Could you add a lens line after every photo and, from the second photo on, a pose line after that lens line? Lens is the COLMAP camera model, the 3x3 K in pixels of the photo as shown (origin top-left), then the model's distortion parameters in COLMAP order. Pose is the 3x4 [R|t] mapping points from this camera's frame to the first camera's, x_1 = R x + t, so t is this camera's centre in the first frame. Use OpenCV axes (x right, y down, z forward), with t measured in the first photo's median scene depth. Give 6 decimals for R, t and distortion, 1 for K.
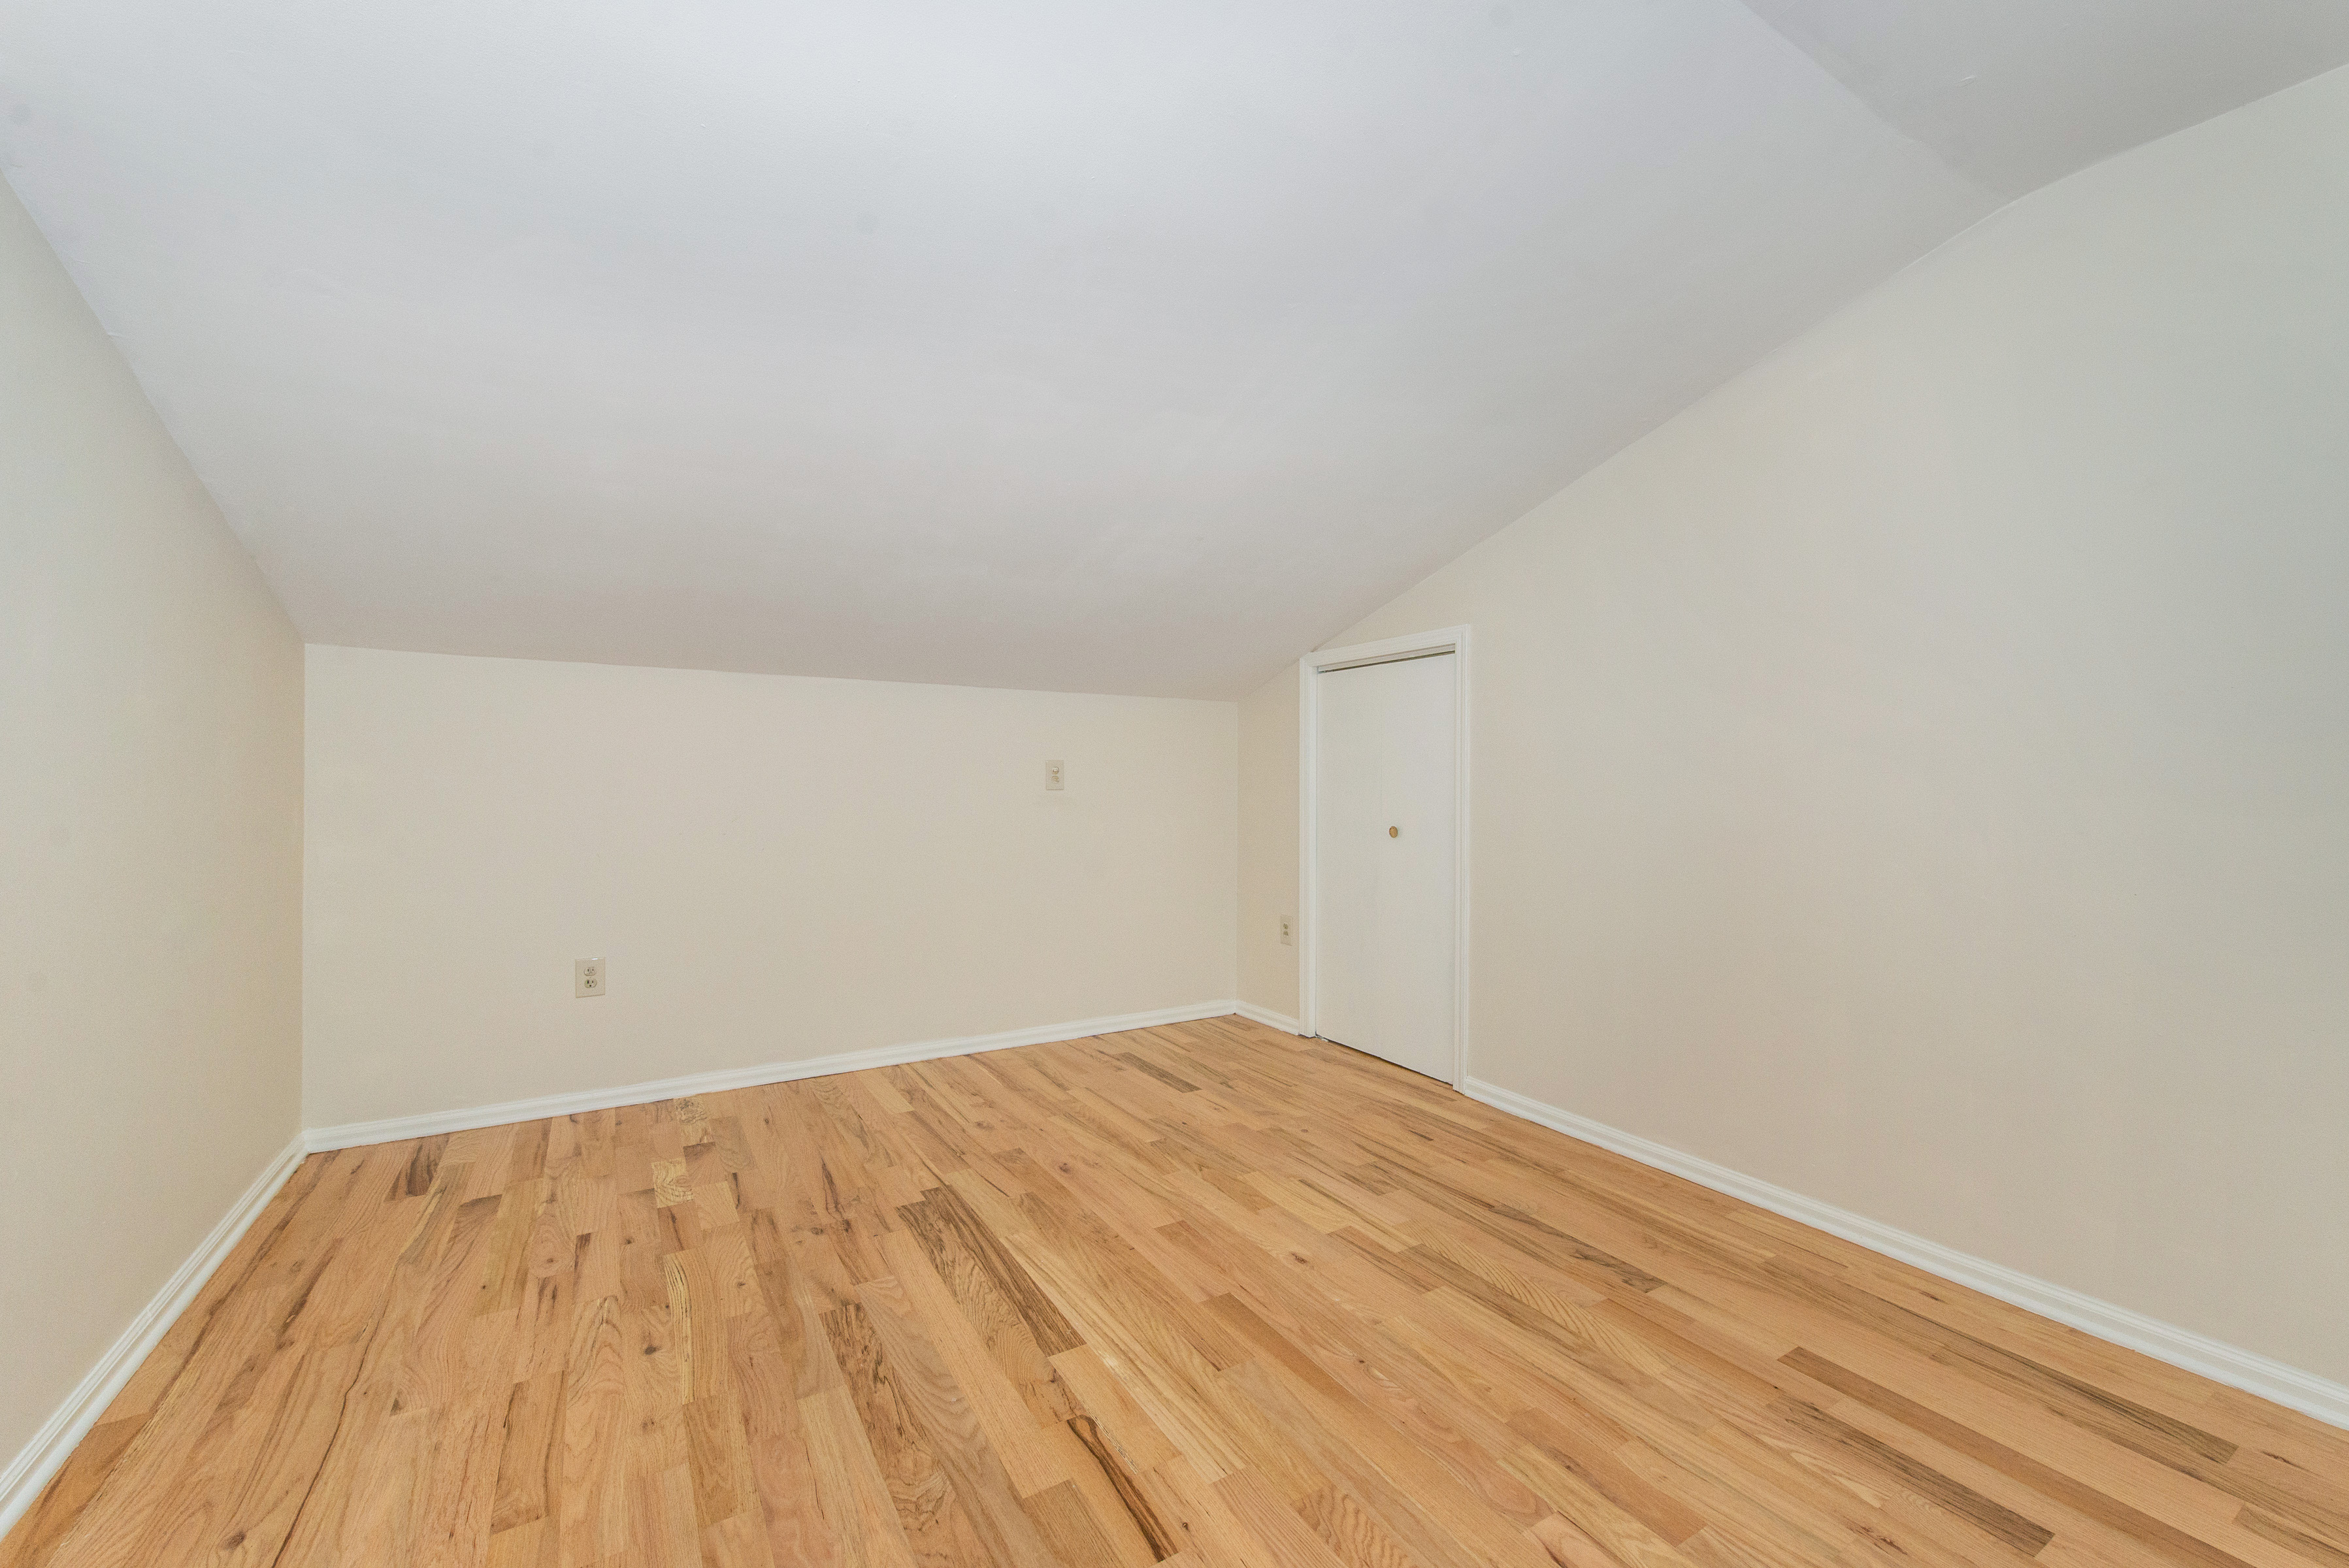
lens RADIAL K [[947.6, 0, 1186.8], [0, 947.6, 777.8], [0, 0, 1]] dist [0.001774, -0.000228]
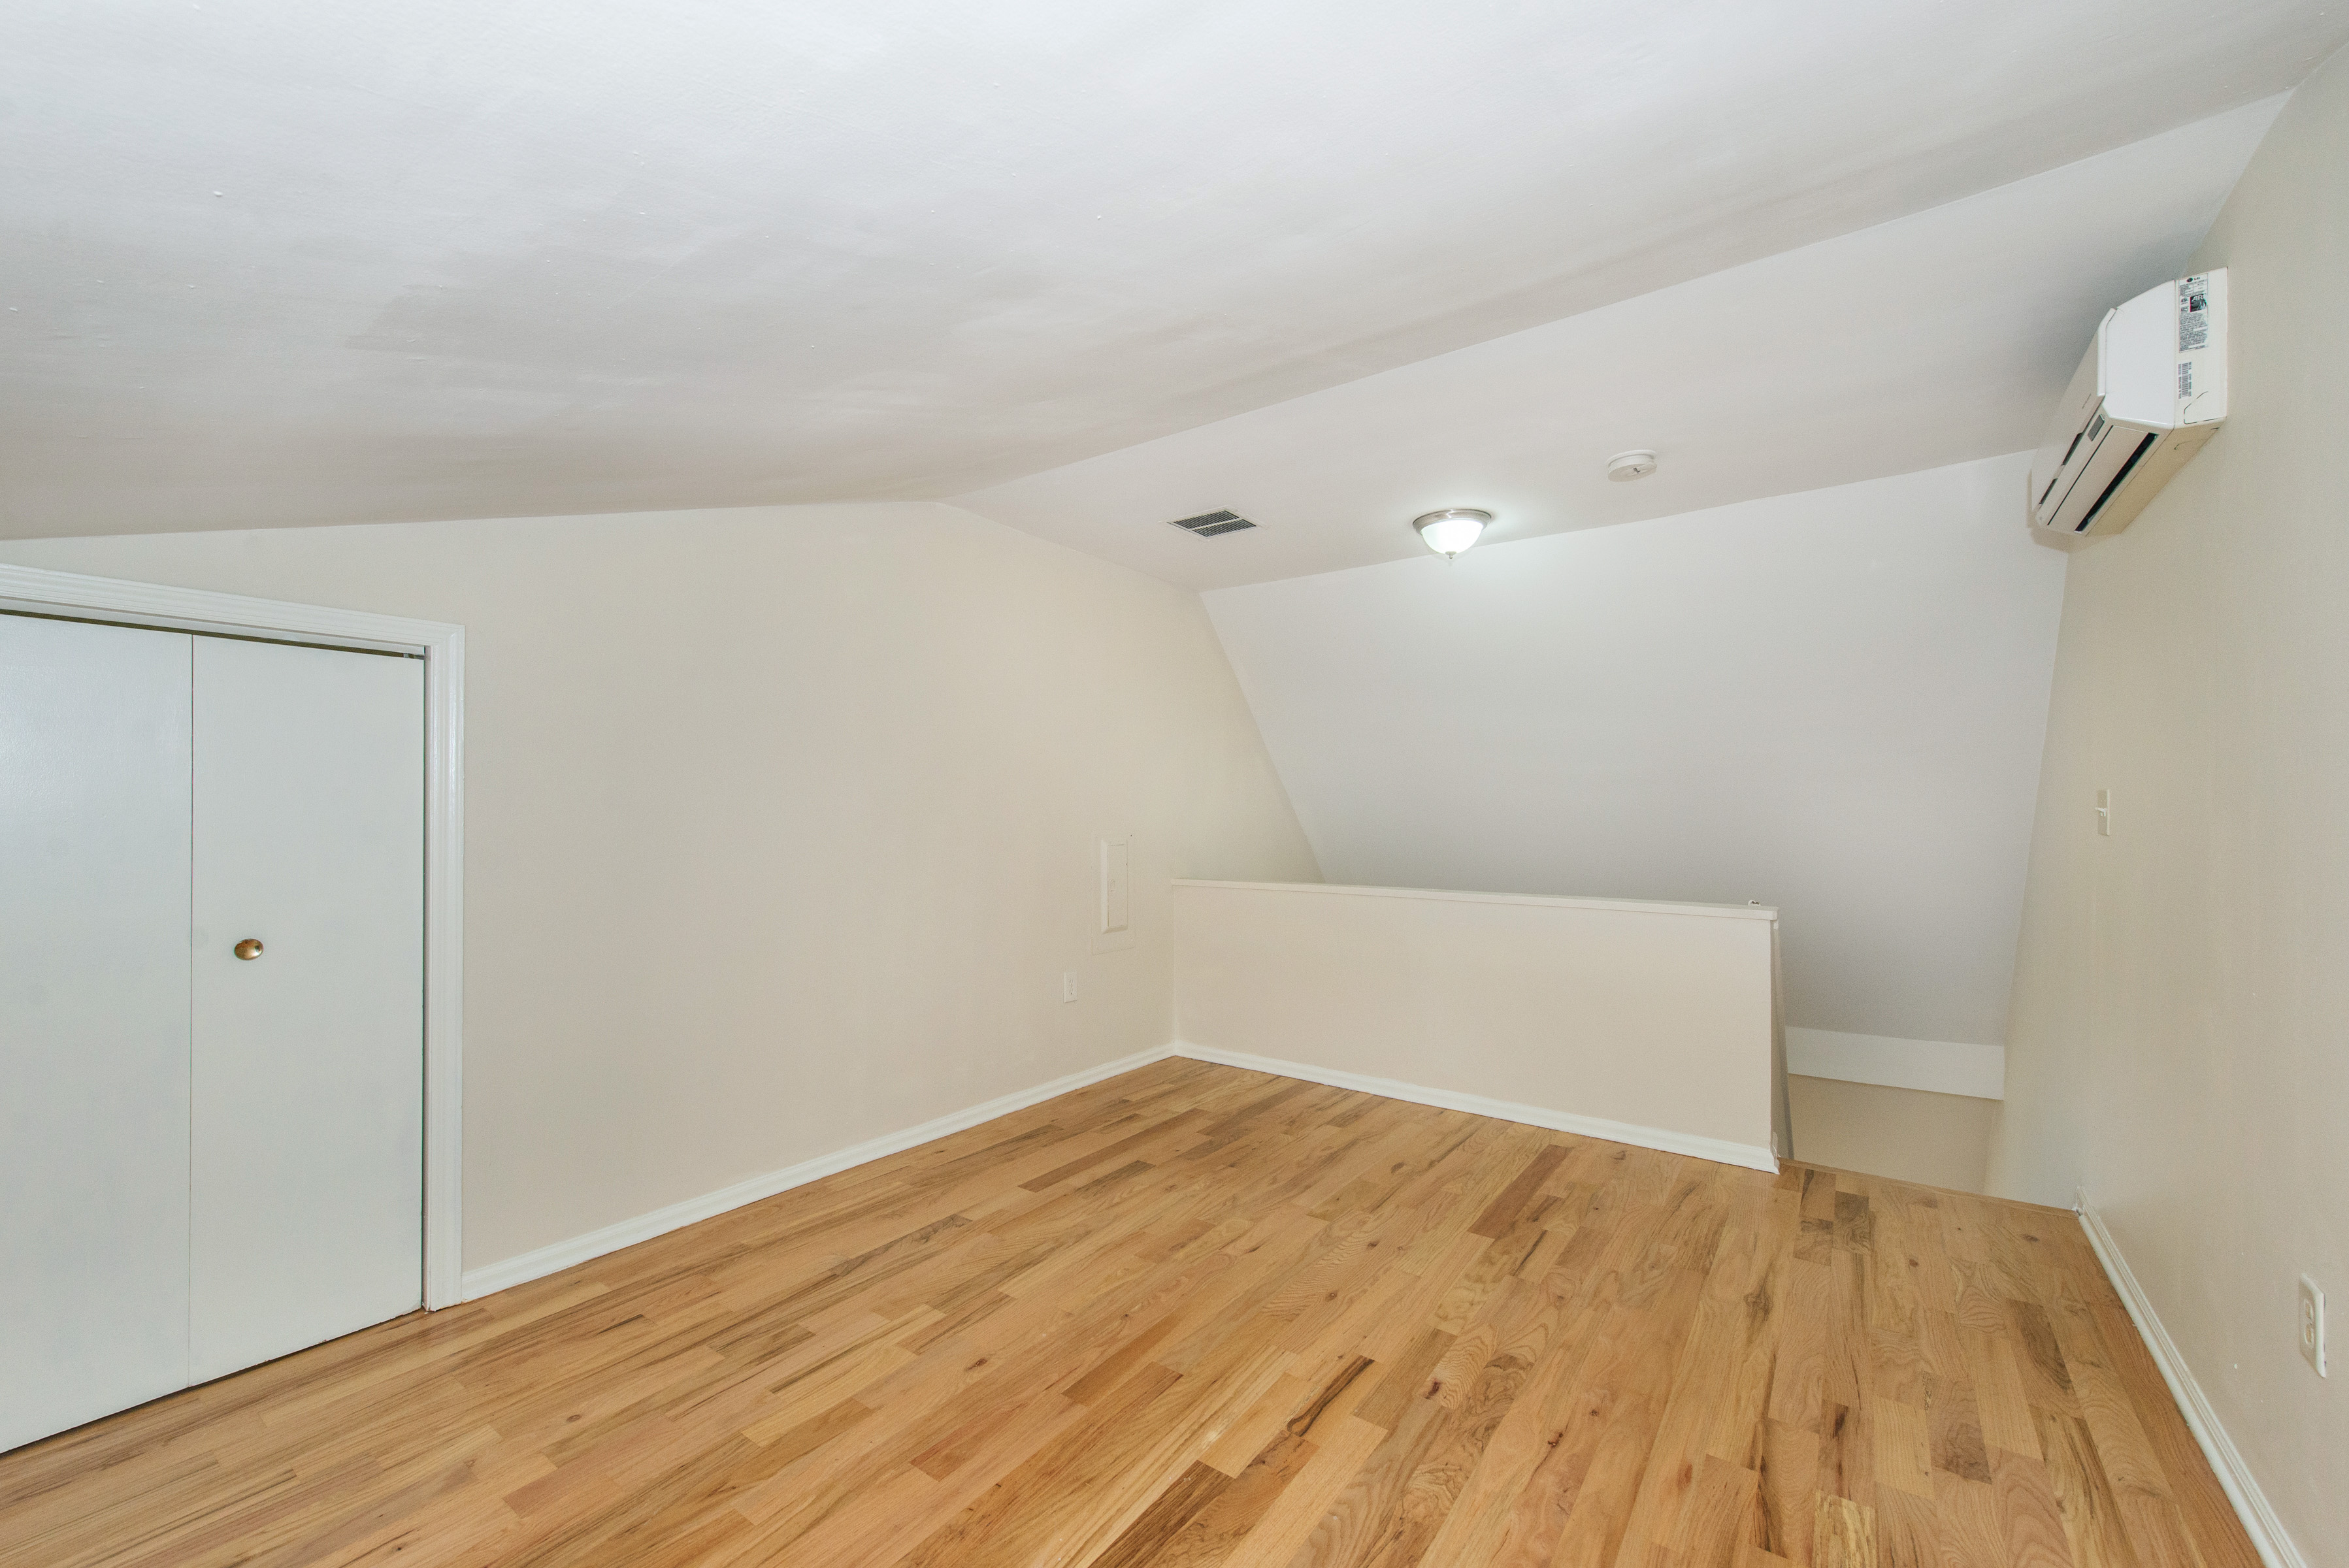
lens RADIAL K [[947.6, 0, 1186.8], [0, 947.6, 777.8], [0, 0, 1]] dist [0.001774, -0.000228]
pose [[-0.397897, 0.021019, 0.917189, -0.939131], [-0.009589, 0.999588, -0.027067, -0.060836], [-0.917380, -0.019565, -0.397532, 1.327972]]
